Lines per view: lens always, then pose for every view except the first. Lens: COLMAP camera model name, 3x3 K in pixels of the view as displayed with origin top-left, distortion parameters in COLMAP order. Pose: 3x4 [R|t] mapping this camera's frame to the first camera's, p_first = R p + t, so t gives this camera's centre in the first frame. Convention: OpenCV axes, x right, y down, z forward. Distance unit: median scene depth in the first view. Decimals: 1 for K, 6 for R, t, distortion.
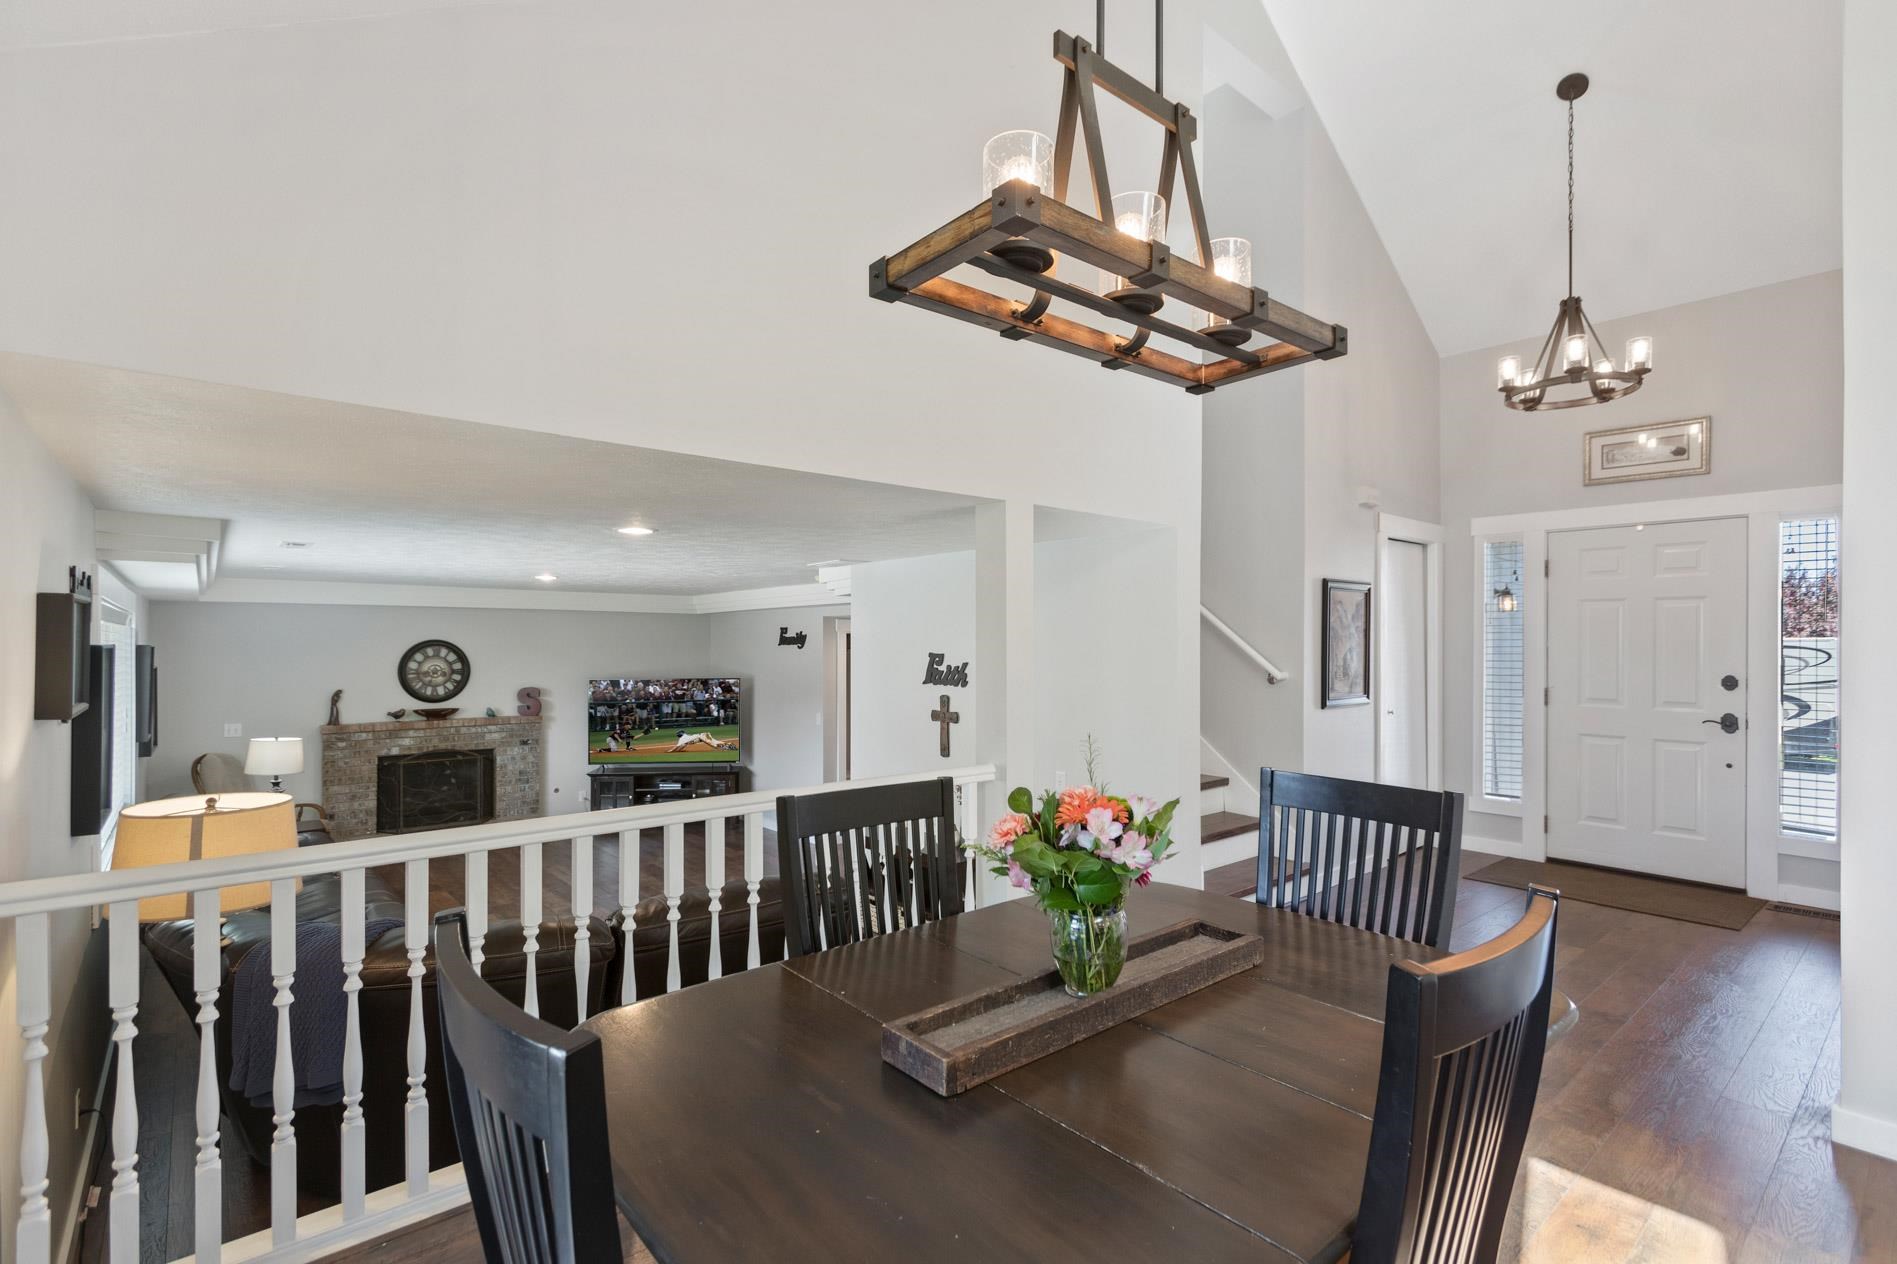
lens RADIAL K [[878.2, 0, 945.5], [0, 878.2, 638.0], [0, 0, 1]] dist [0.003148, 0.000141]
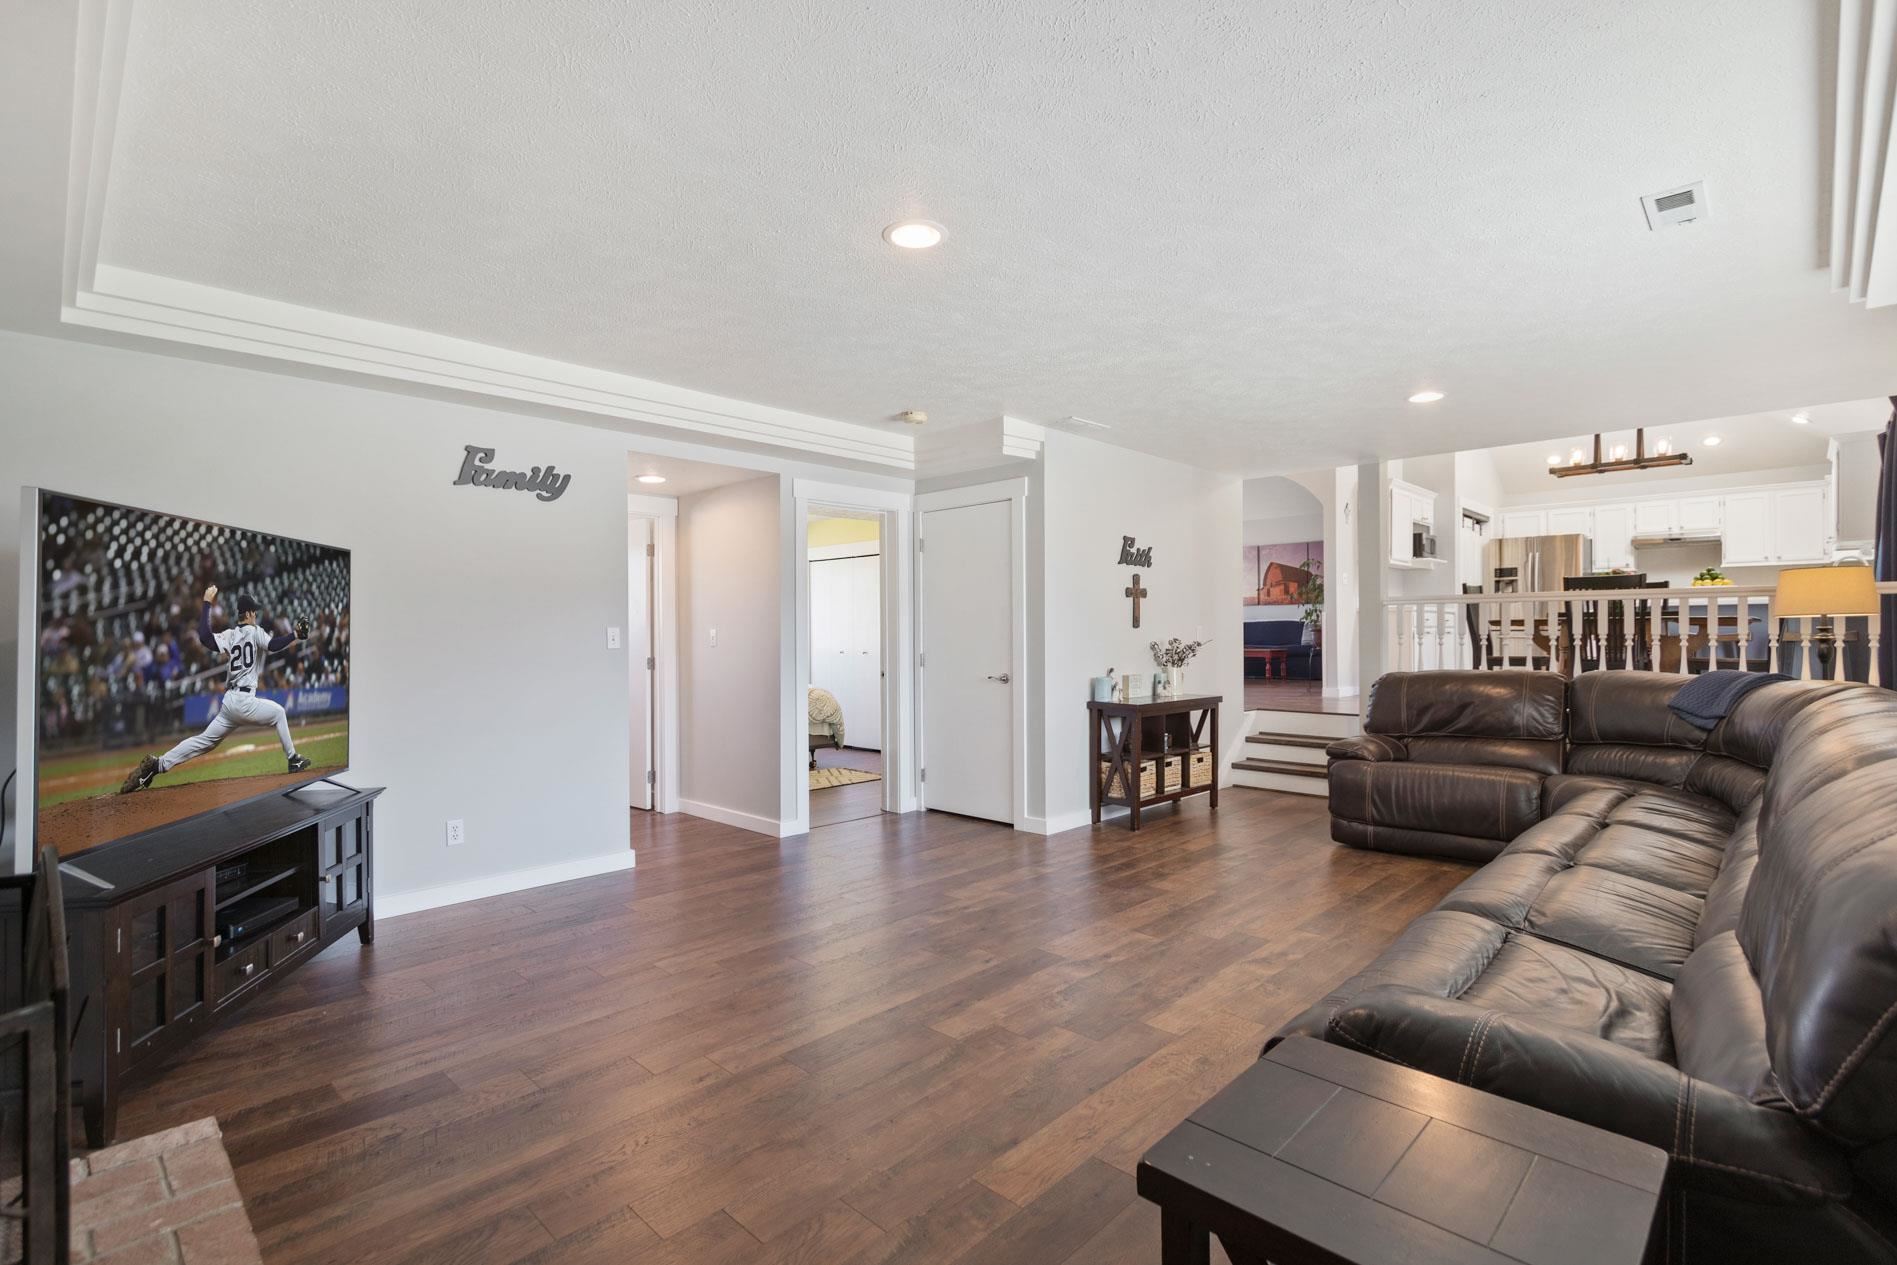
lens RADIAL K [[878.2, 0, 950.2], [0, 878.2, 633.7], [0, 0, 1]] dist [0.003148, 0.000141]
pose [[-0.093979, -0.000569, 0.995574, -0.723410], [-0.001329, 0.999999, 0.000446, 0.092097], [-0.995573, -0.001282, -0.093980, 0.870761]]
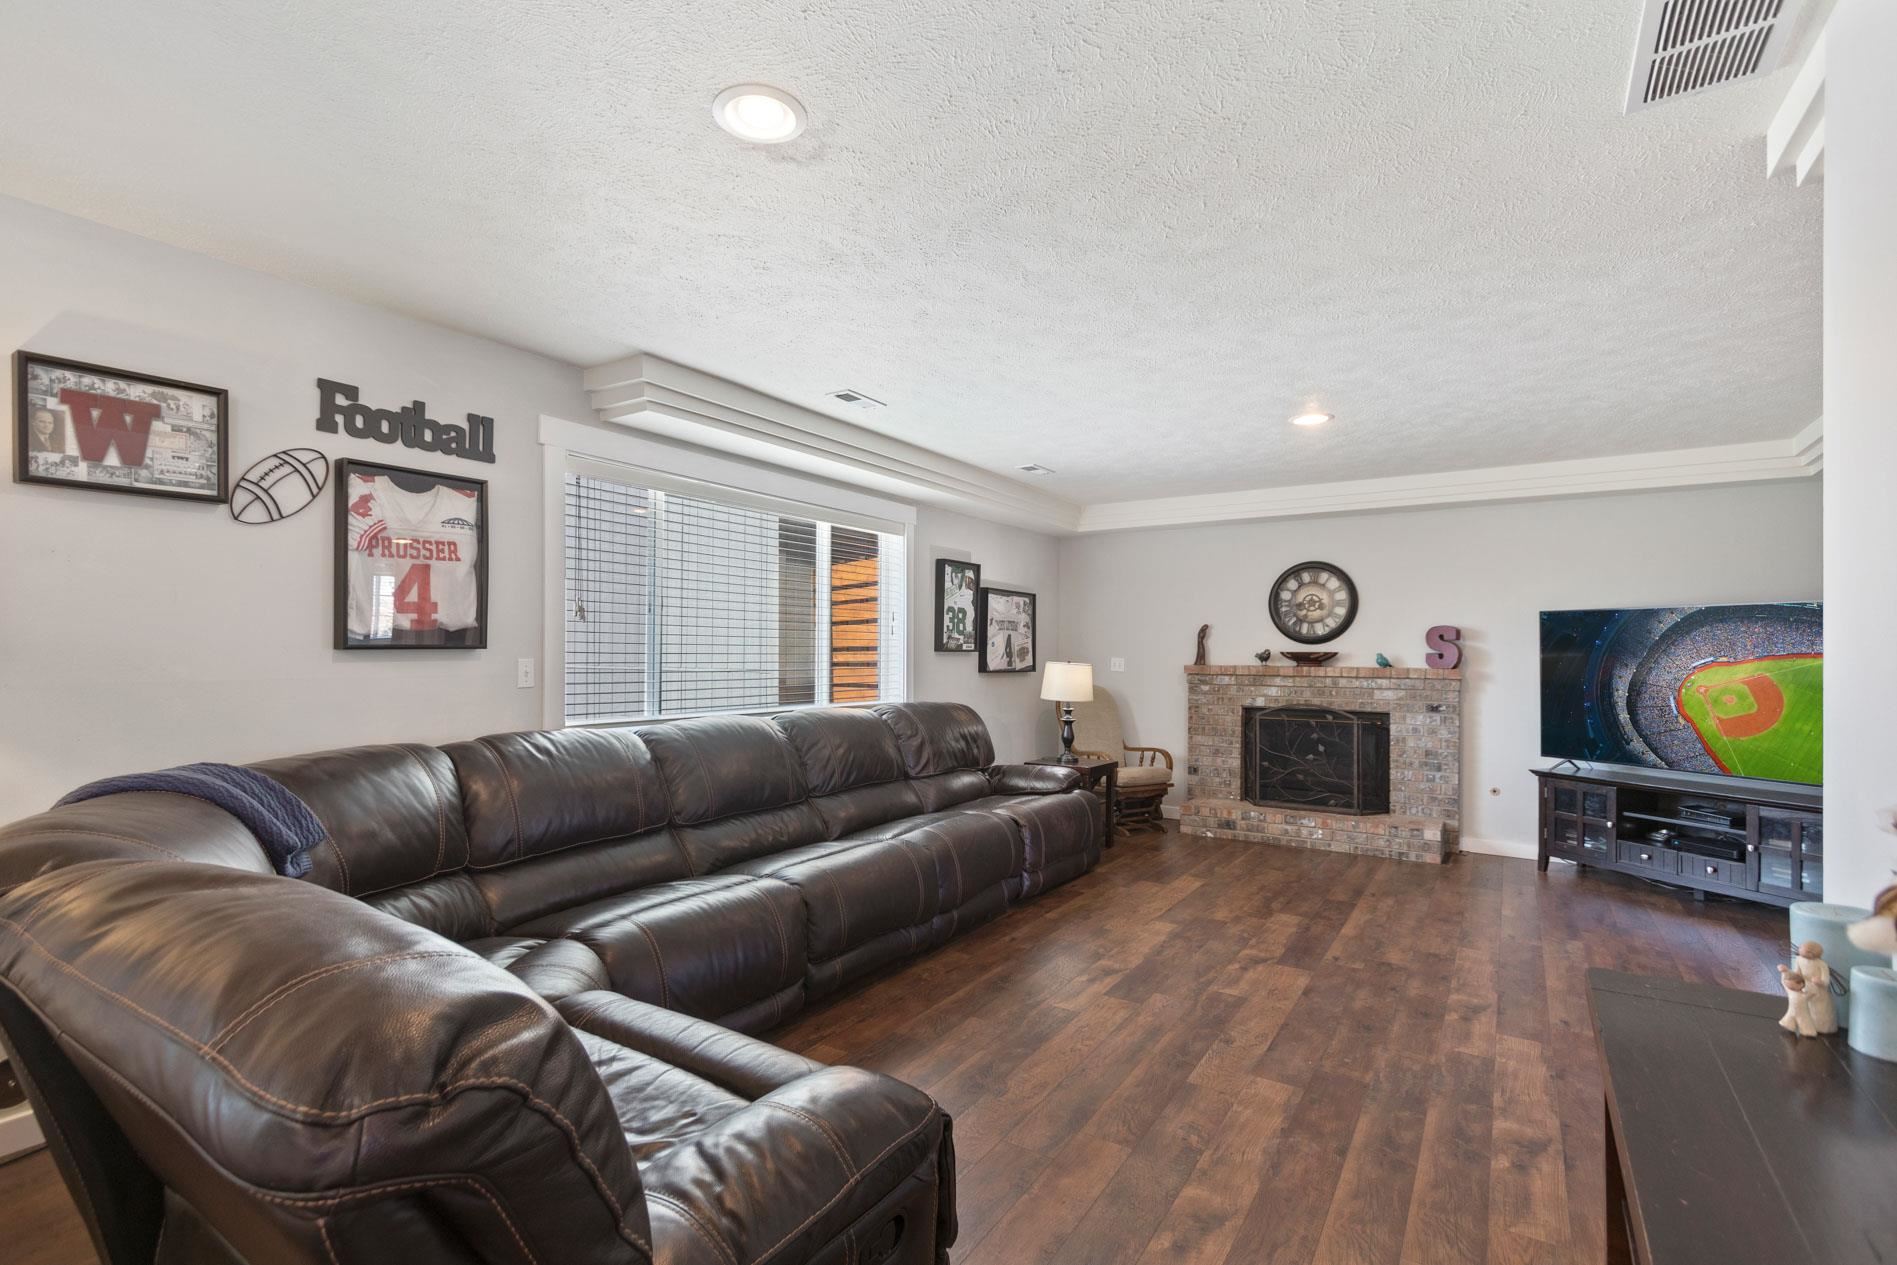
lens RADIAL K [[878.2, 0, 942.5], [0, 878.2, 643.0], [0, 0, 1]] dist [0.003148, 0.000141]
pose [[0.281598, -0.006918, -0.959508, 0.057628], [-0.001499, 0.999970, -0.007650, 0.080010], [0.959531, 0.003593, 0.281579, 0.488309]]
